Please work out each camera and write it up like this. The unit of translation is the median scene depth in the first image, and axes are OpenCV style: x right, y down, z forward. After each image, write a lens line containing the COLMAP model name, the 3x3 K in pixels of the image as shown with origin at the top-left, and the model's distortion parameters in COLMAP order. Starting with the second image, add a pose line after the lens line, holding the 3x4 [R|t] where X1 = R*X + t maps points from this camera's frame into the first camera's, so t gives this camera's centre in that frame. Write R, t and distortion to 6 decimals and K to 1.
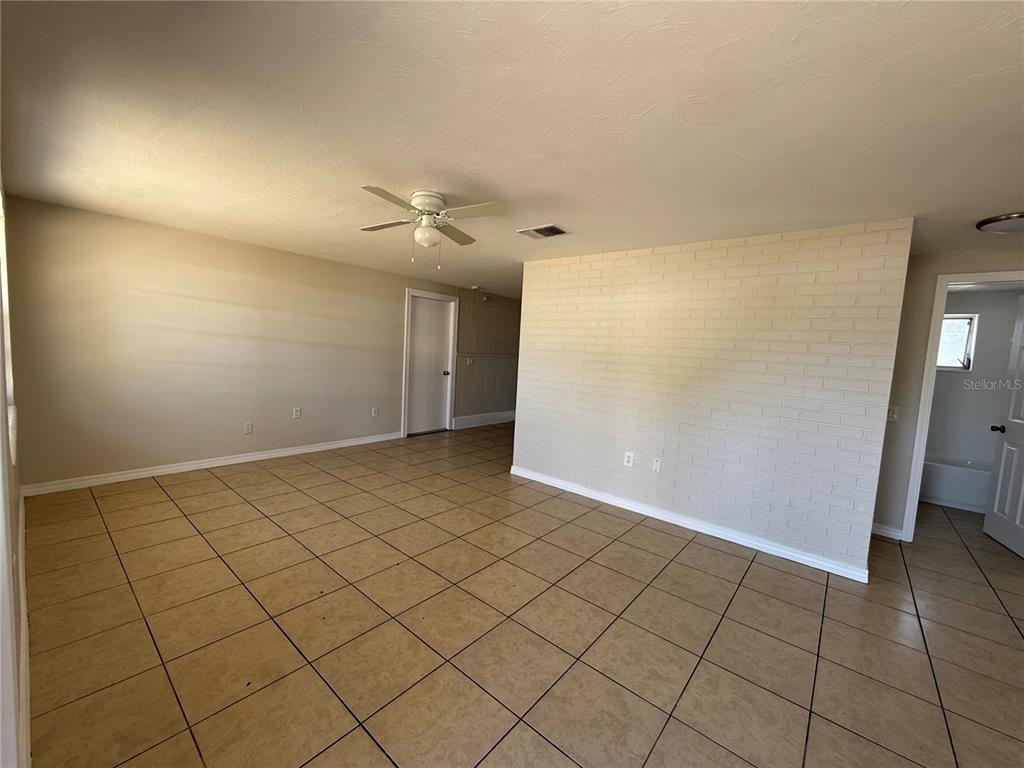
lens RADIAL K [[409.1, 0, 510.6], [0, 409.1, 383.9], [0, 0, 1]] dist [0.001373, 0.000005]
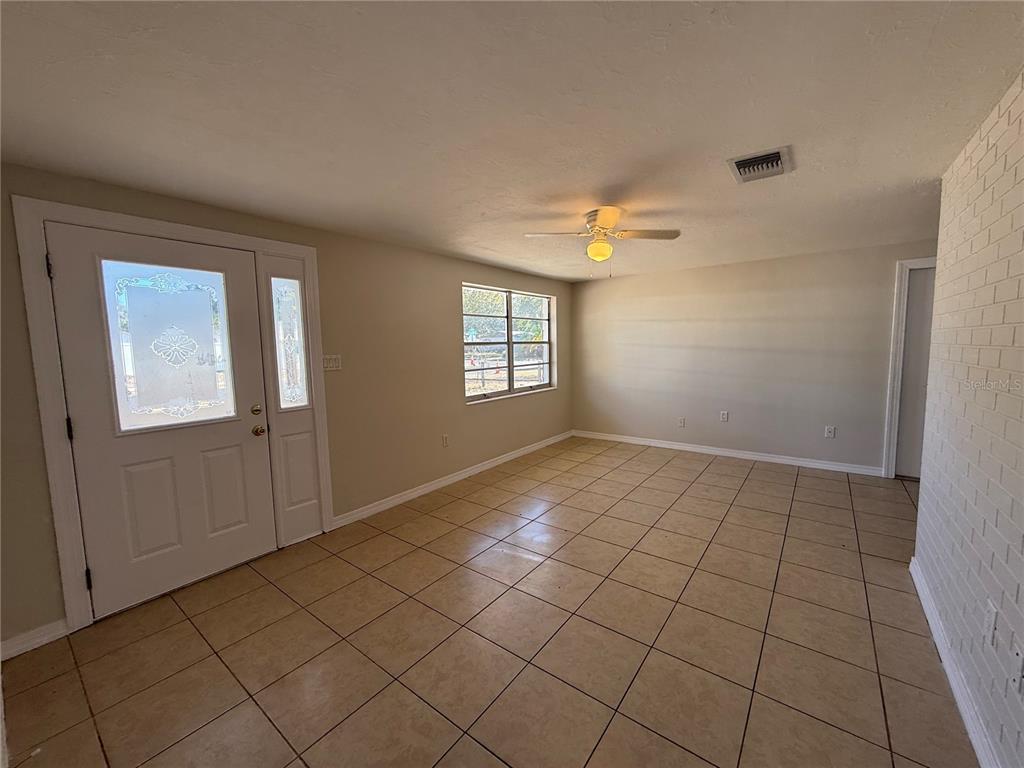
lens RADIAL K [[409.1, 0, 511.0], [0, 409.1, 384.6], [0, 0, 1]] dist [0.001373, 0.000005]
pose [[0.044752, 0.042945, -0.998075, 0.606999], [-0.061174, 0.997319, 0.040169, -0.022391], [0.997123, 0.059258, 0.047259, 0.496148]]
